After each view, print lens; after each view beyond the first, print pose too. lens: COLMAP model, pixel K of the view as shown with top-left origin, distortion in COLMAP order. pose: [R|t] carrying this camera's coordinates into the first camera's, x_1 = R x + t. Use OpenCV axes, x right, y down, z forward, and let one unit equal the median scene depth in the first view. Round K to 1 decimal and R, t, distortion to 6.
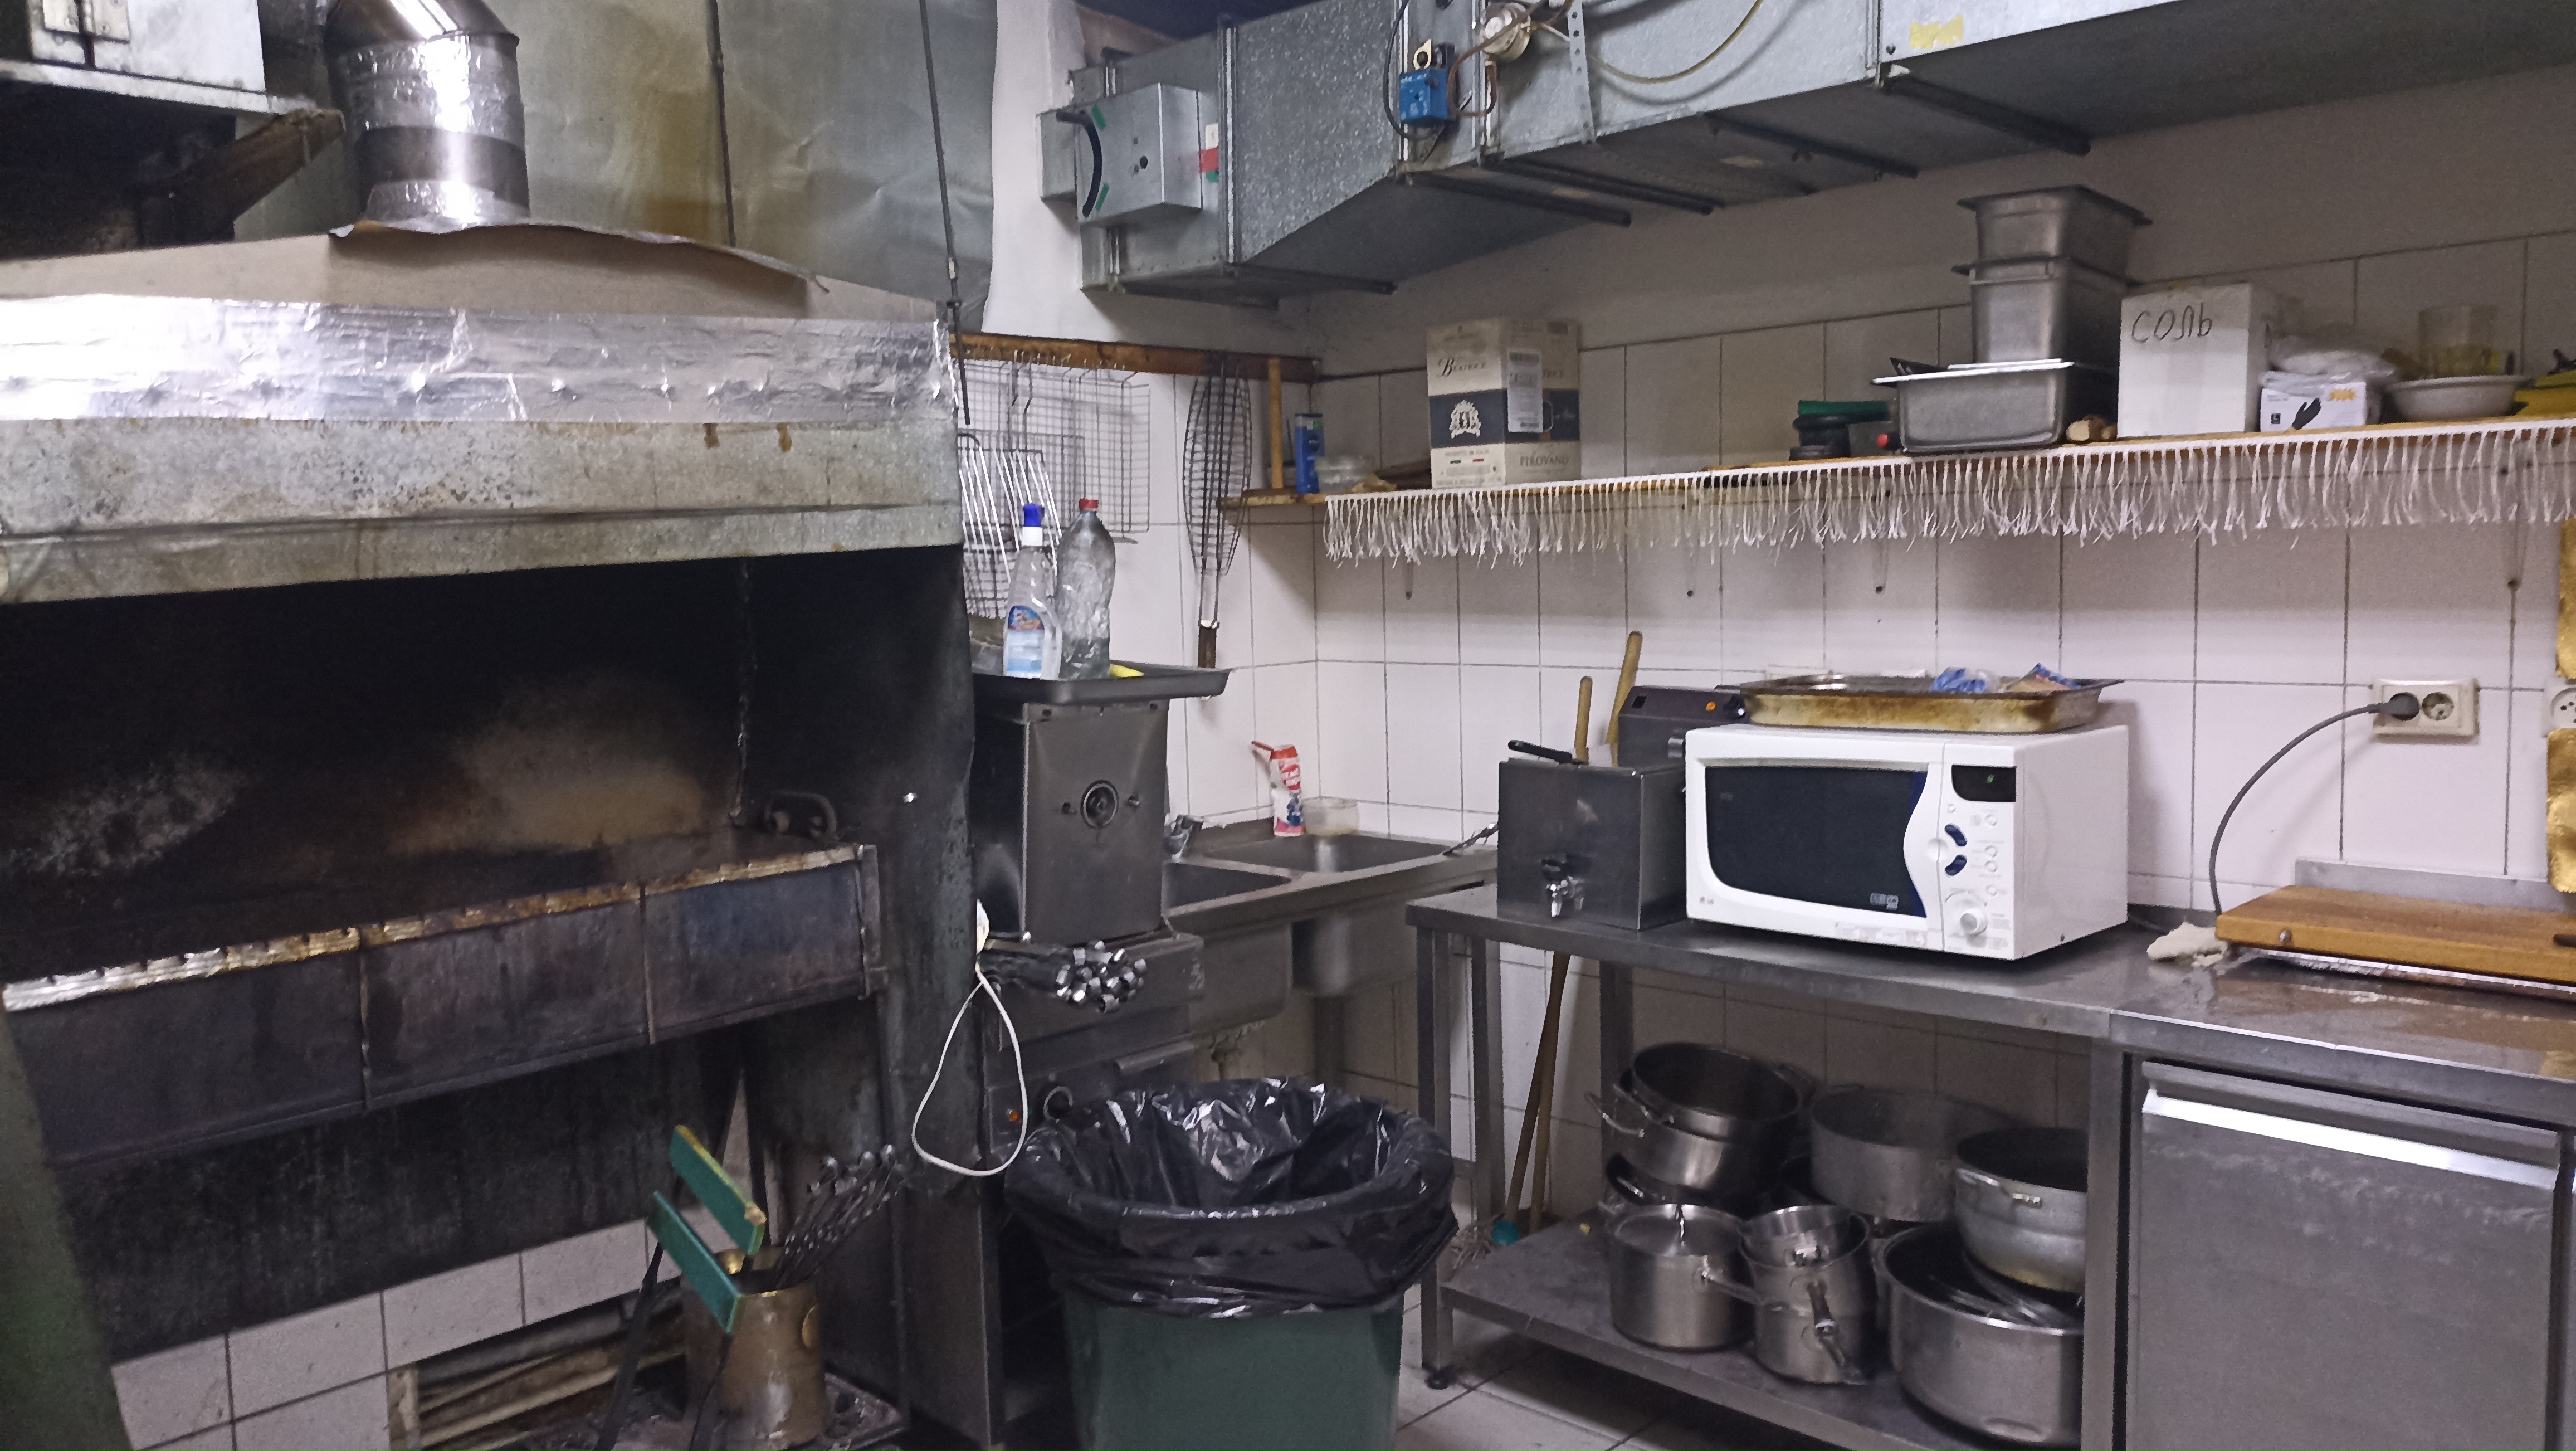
lens RADIAL K [[1870.2, 0, 1292.0], [0, 1870.2, 722.0], [0, 0, 1]] dist [0.028457, -0.017941]
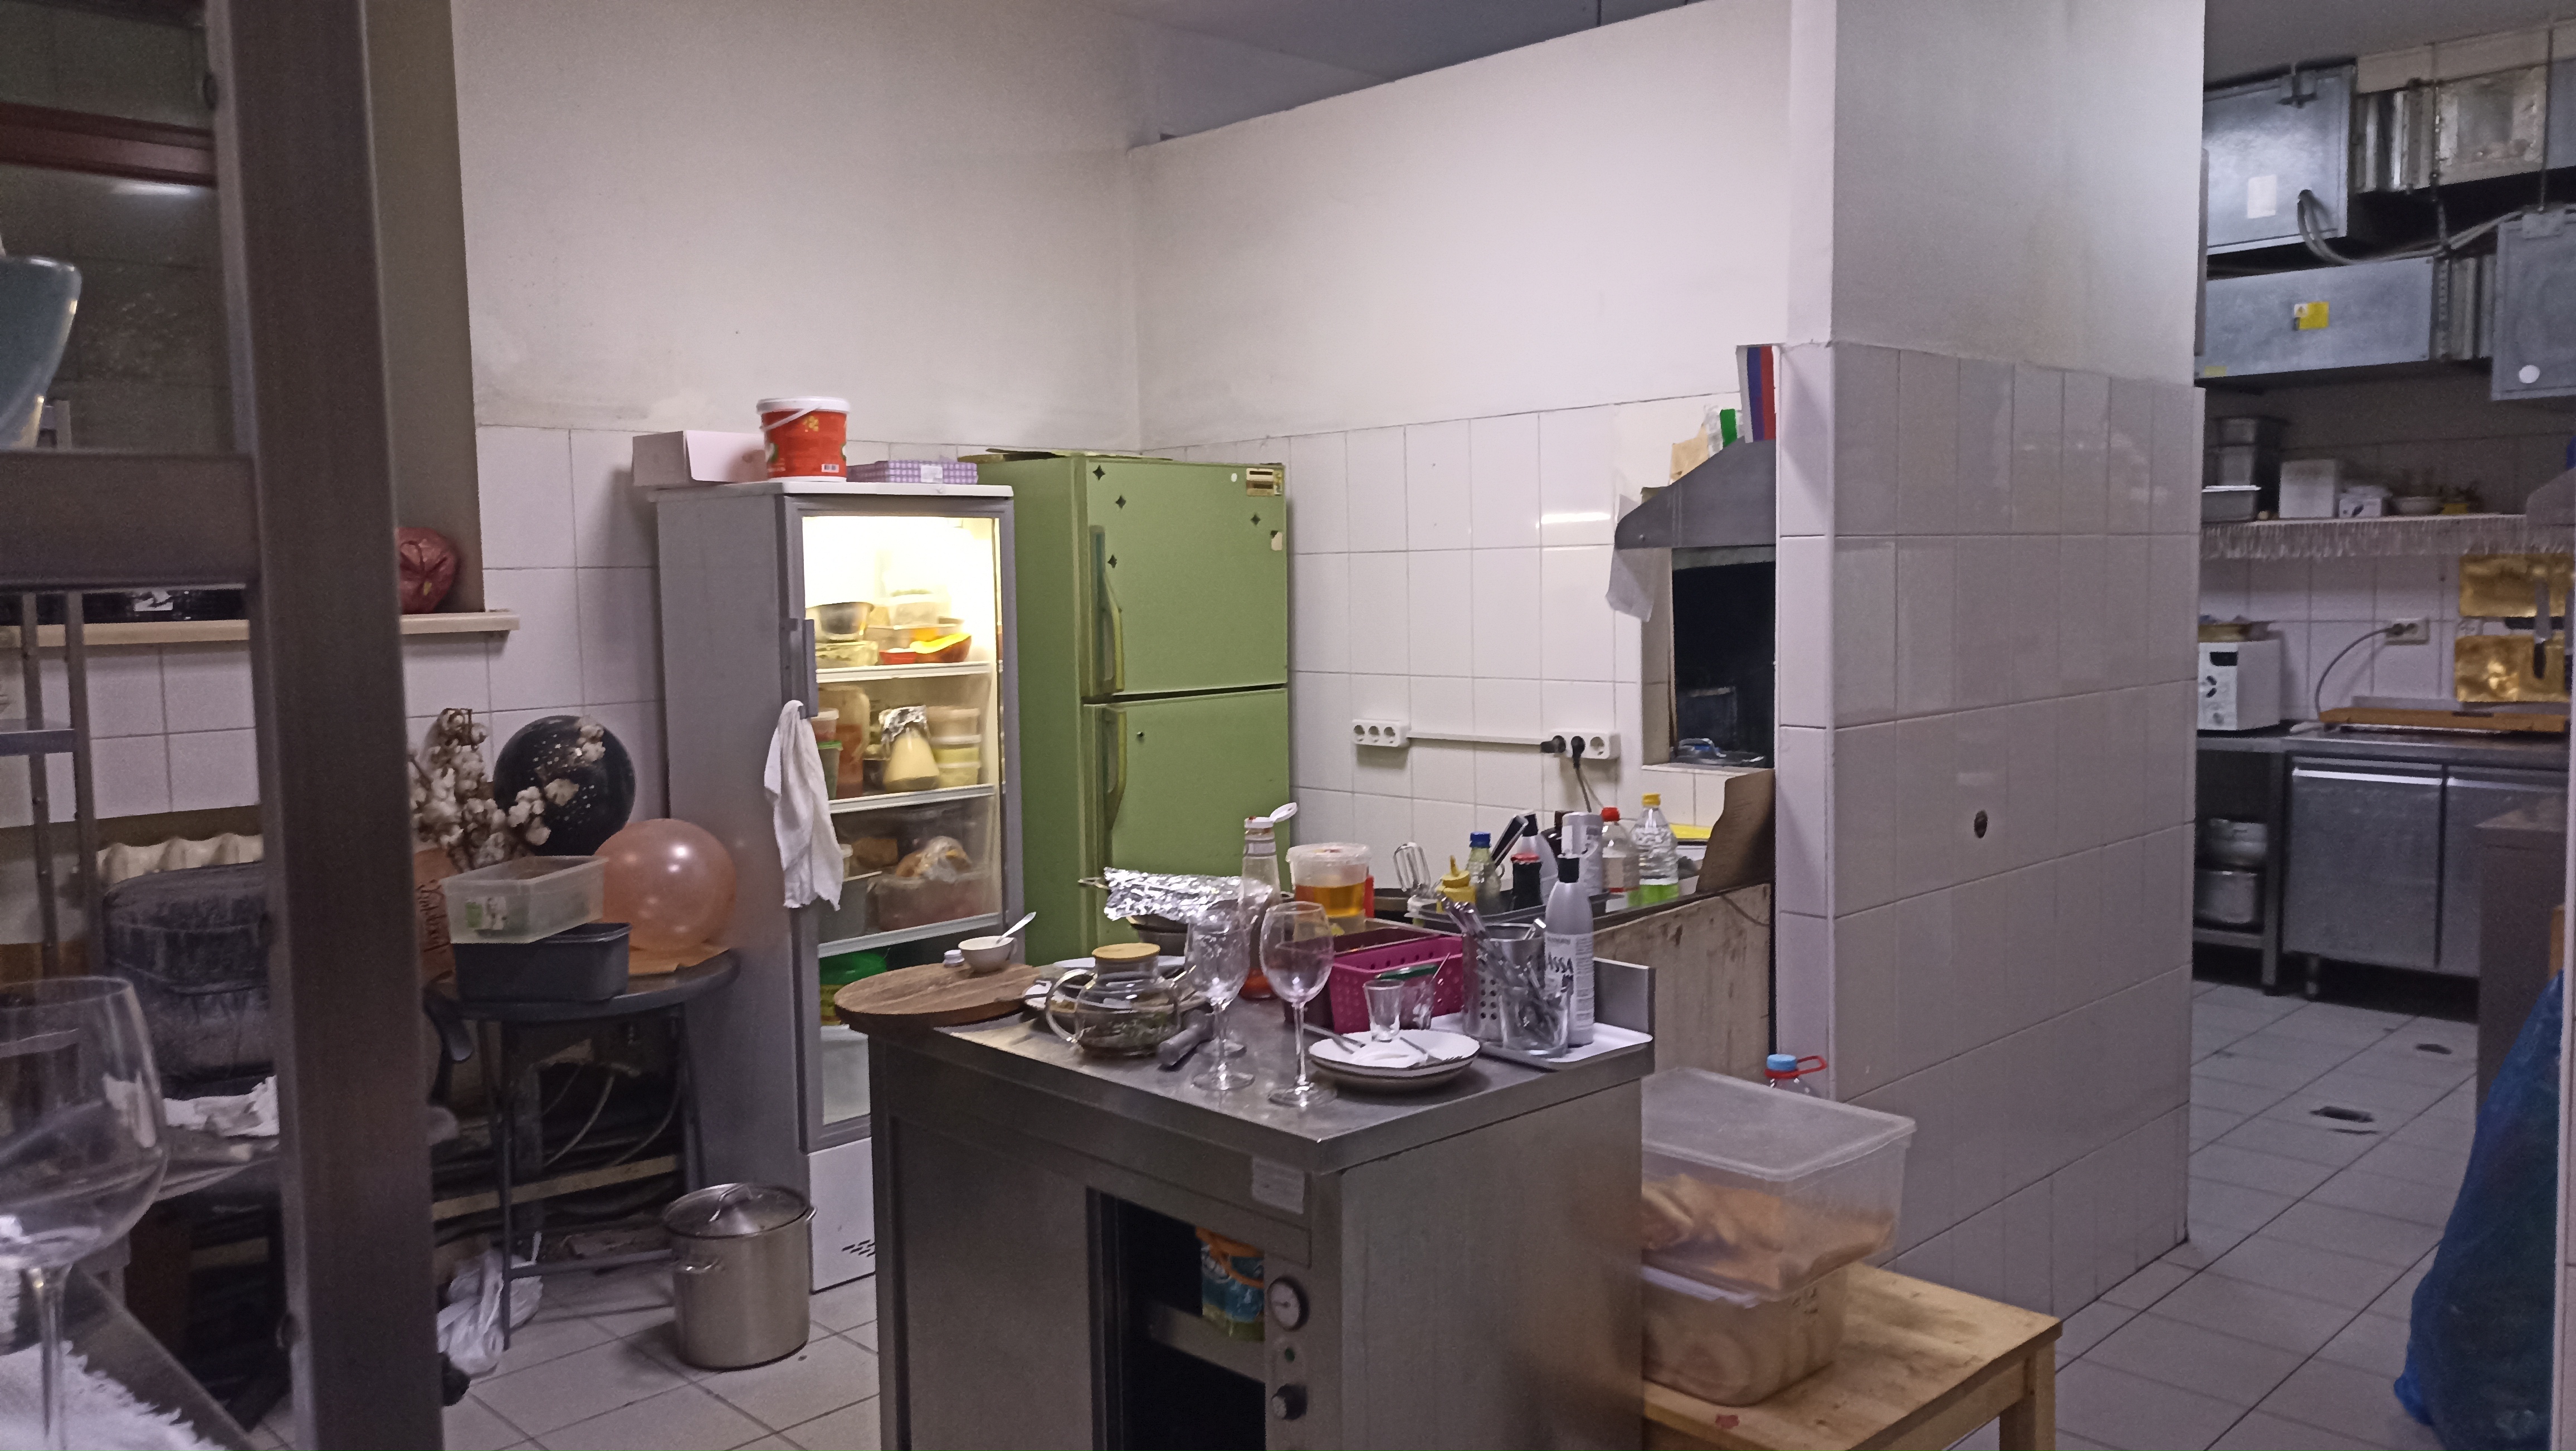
lens RADIAL K [[1870.2, 0, 1284.1], [0, 1870.2, 728.1], [0, 0, 1]] dist [0.028457, -0.017941]
pose [[0.999508, 0.007953, -0.030346, -0.783958], [-0.008152, 0.999946, -0.006452, 0.148709], [0.030293, 0.006696, 0.999519, -1.496246]]
